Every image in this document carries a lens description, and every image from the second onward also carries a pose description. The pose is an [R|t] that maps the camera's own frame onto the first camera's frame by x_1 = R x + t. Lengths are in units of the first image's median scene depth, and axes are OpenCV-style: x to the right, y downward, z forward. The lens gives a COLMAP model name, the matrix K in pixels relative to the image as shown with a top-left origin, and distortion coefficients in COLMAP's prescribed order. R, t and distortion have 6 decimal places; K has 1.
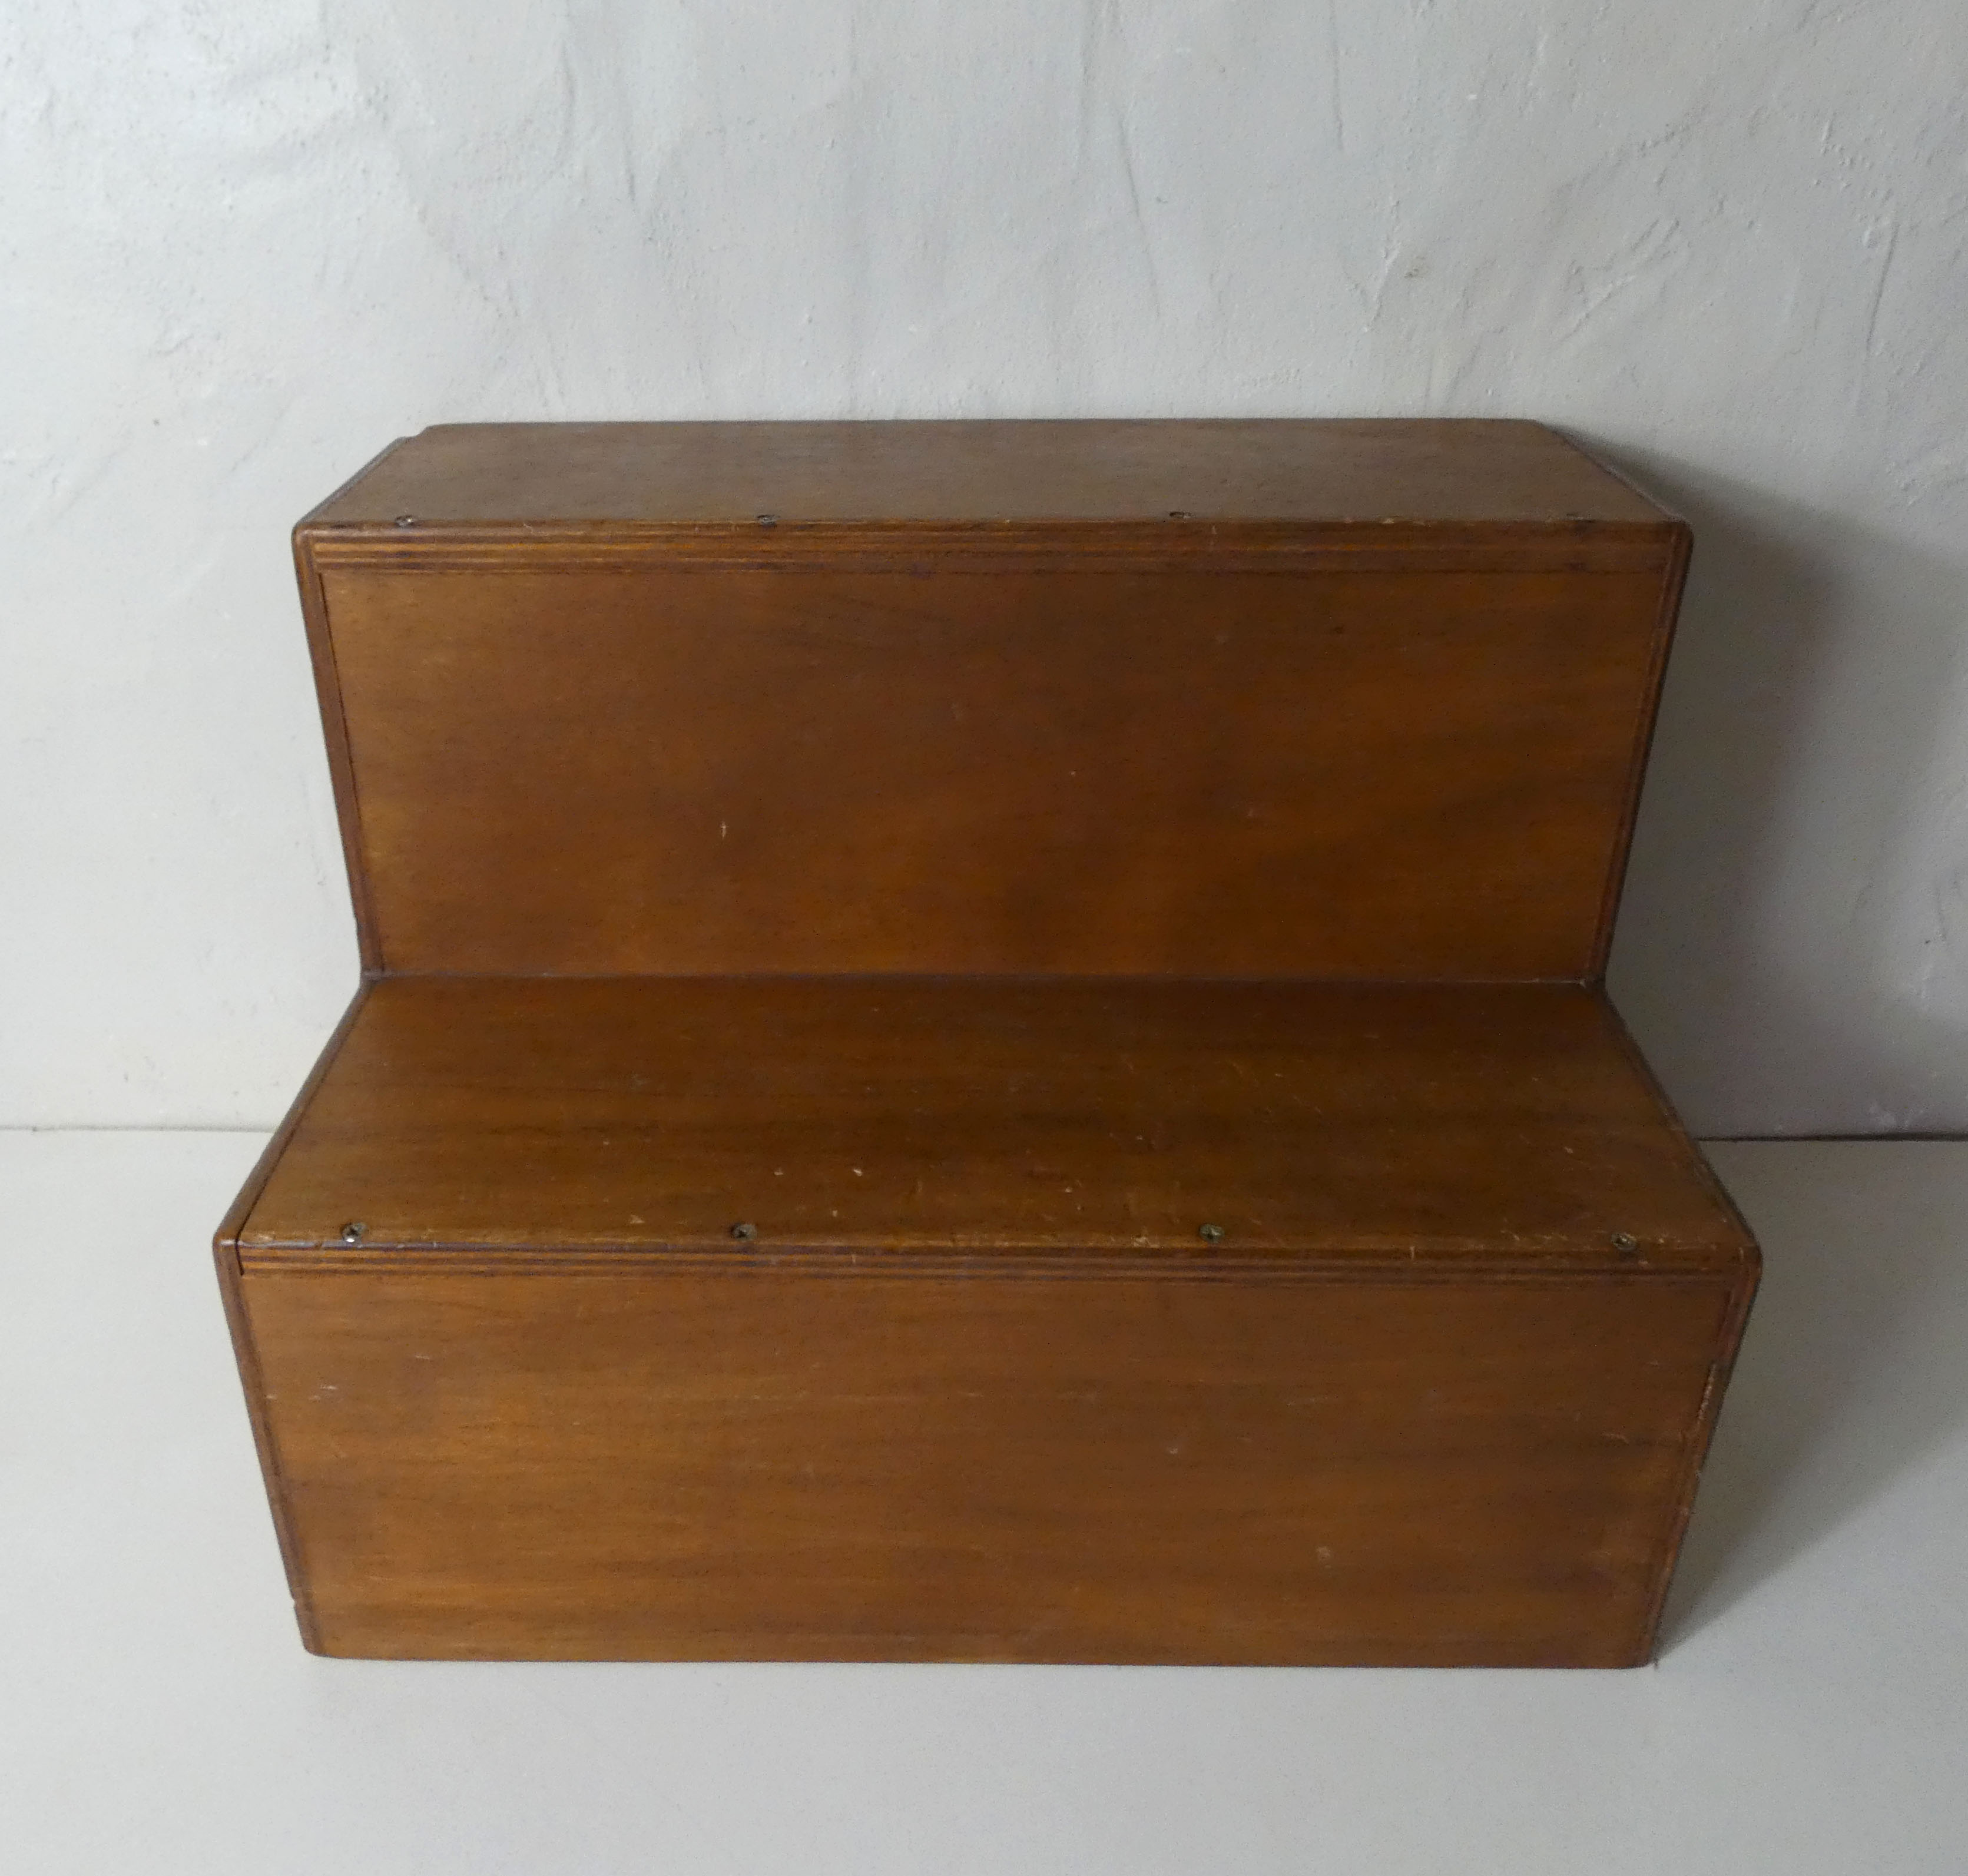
lens RADIAL K [[1710.5, 0, 936.1], [0, 1710.5, 937.8], [0, 0, 1]] dist [-0.004601, 0.001375]
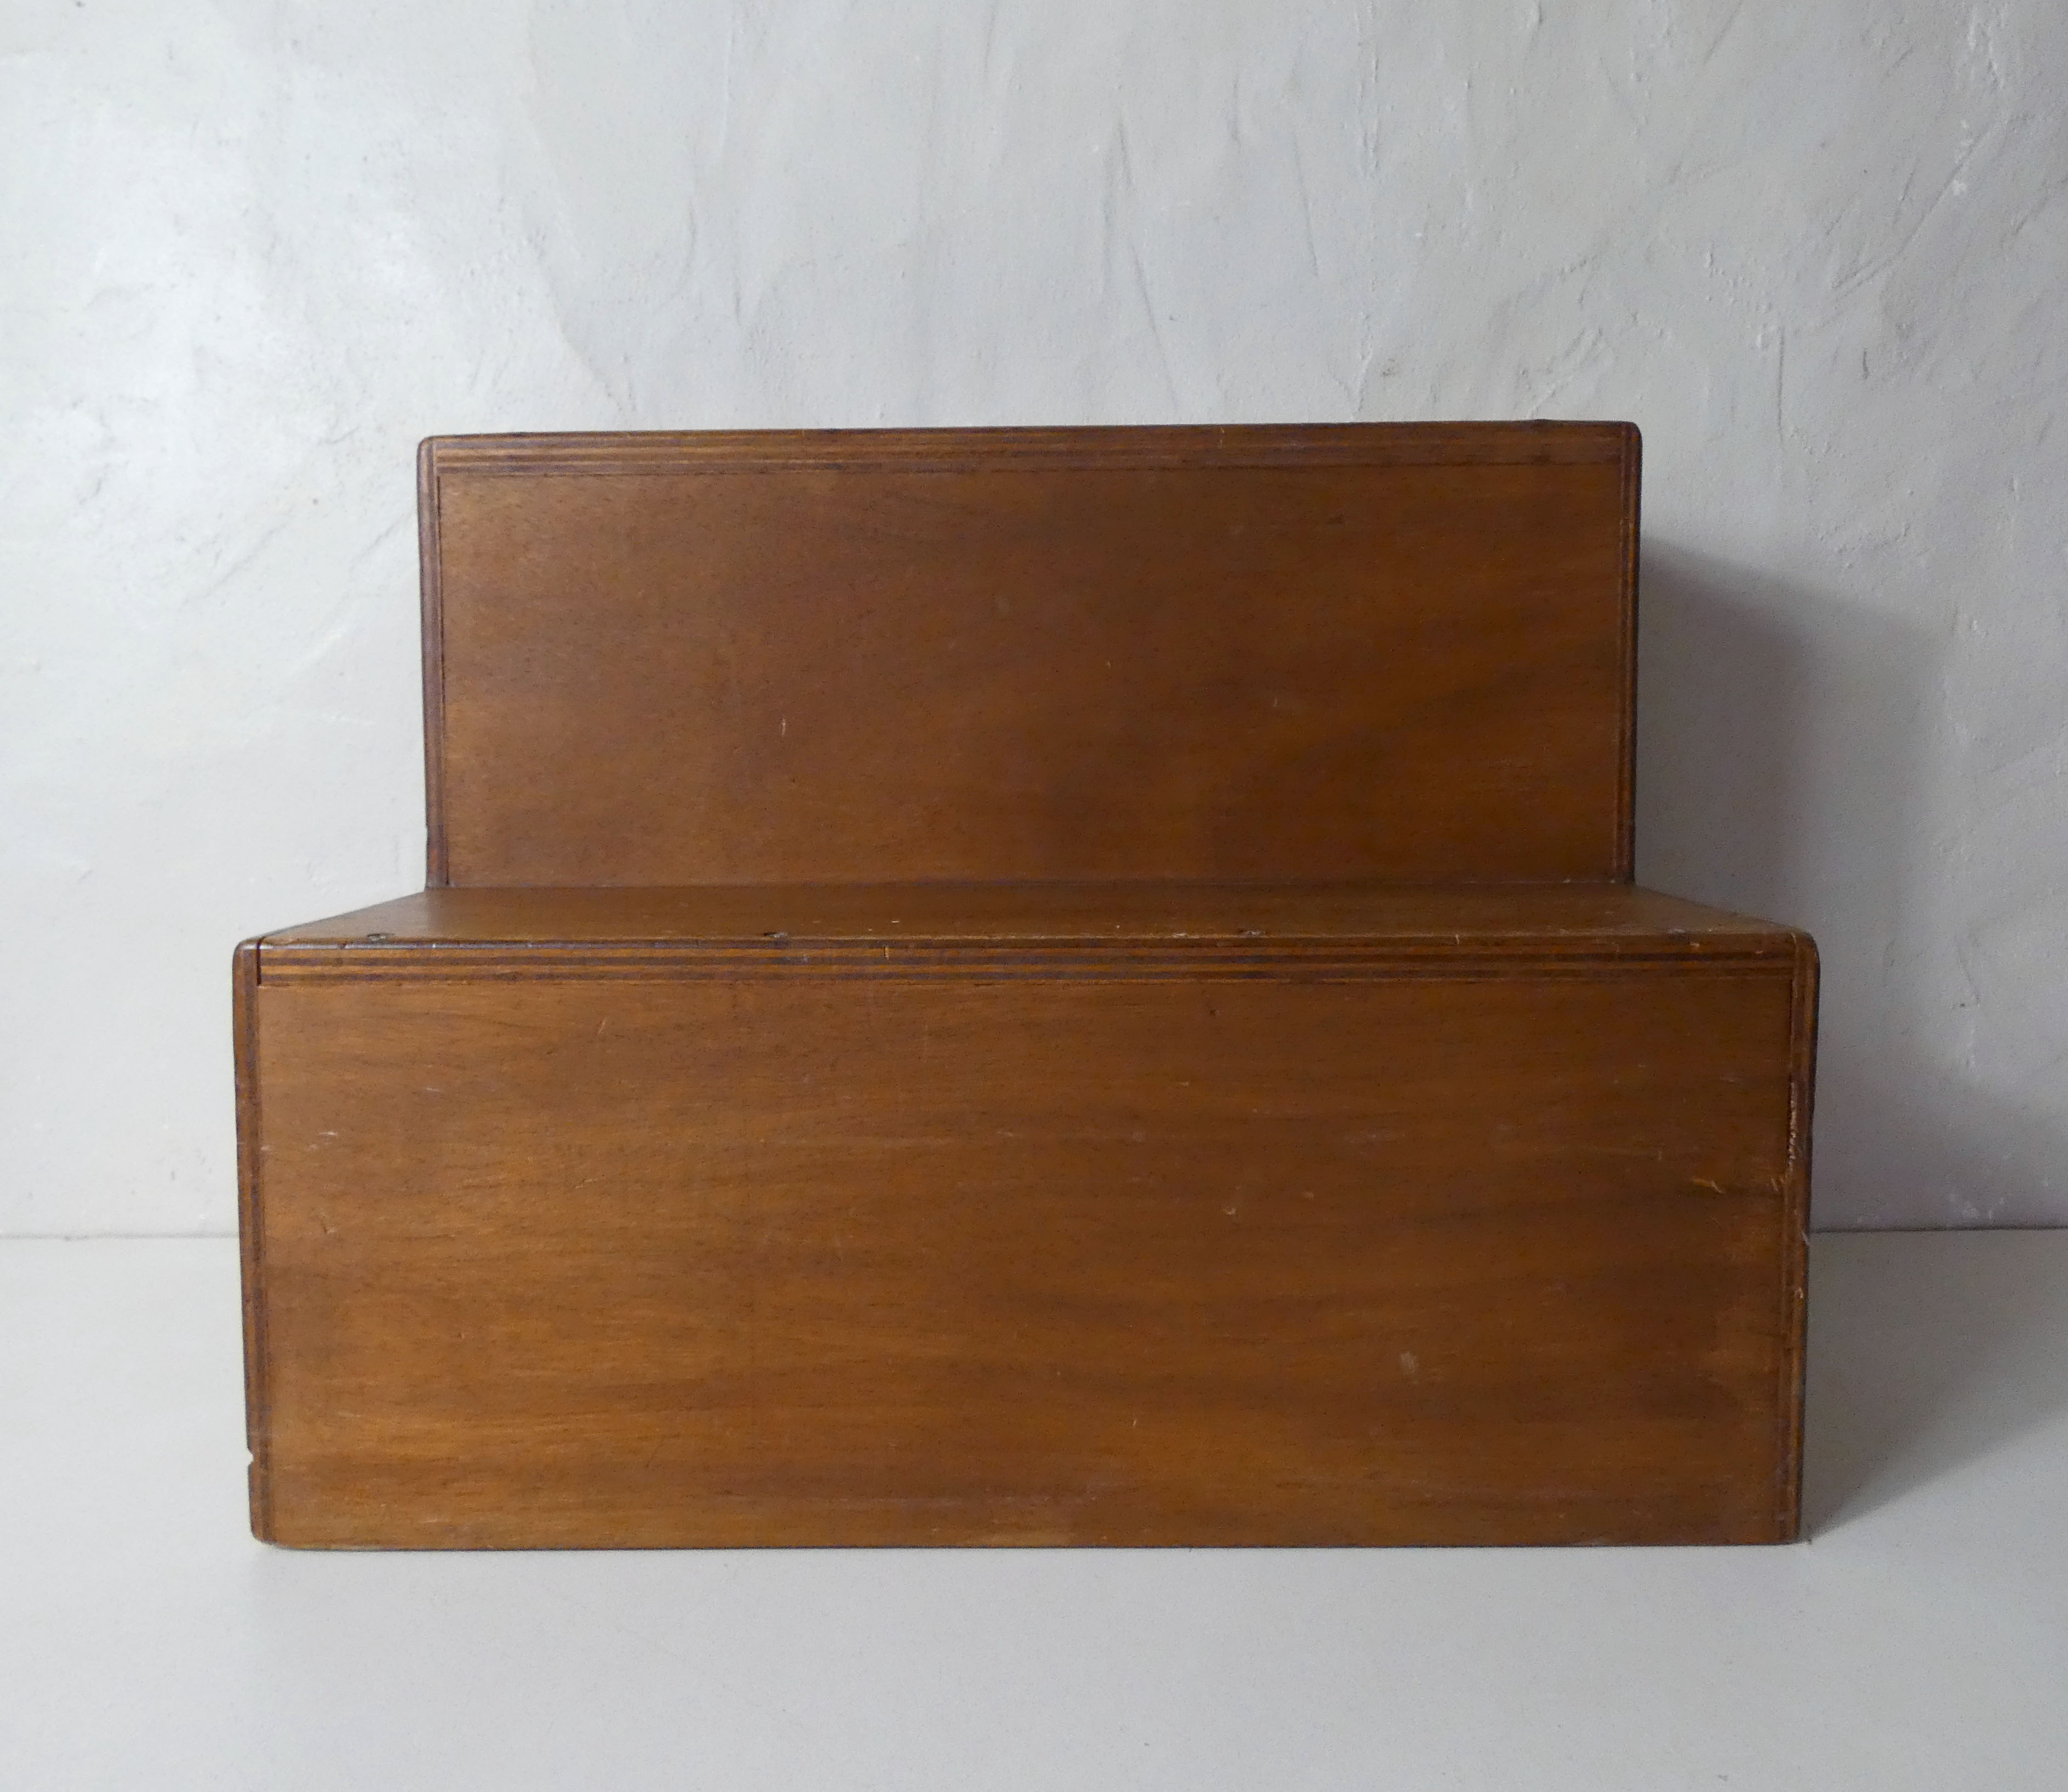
lens RADIAL K [[1619.9, 0, 1022.9], [0, 1619.9, 897.0], [0, 0, 1]] dist [-0.000363, -0.007538]
pose [[0.999980, -0.006335, 0.000019, 0.026431], [0.005826, 0.918419, -0.395565, 0.472167], [0.002488, 0.395557, 0.918438, 0.123326]]
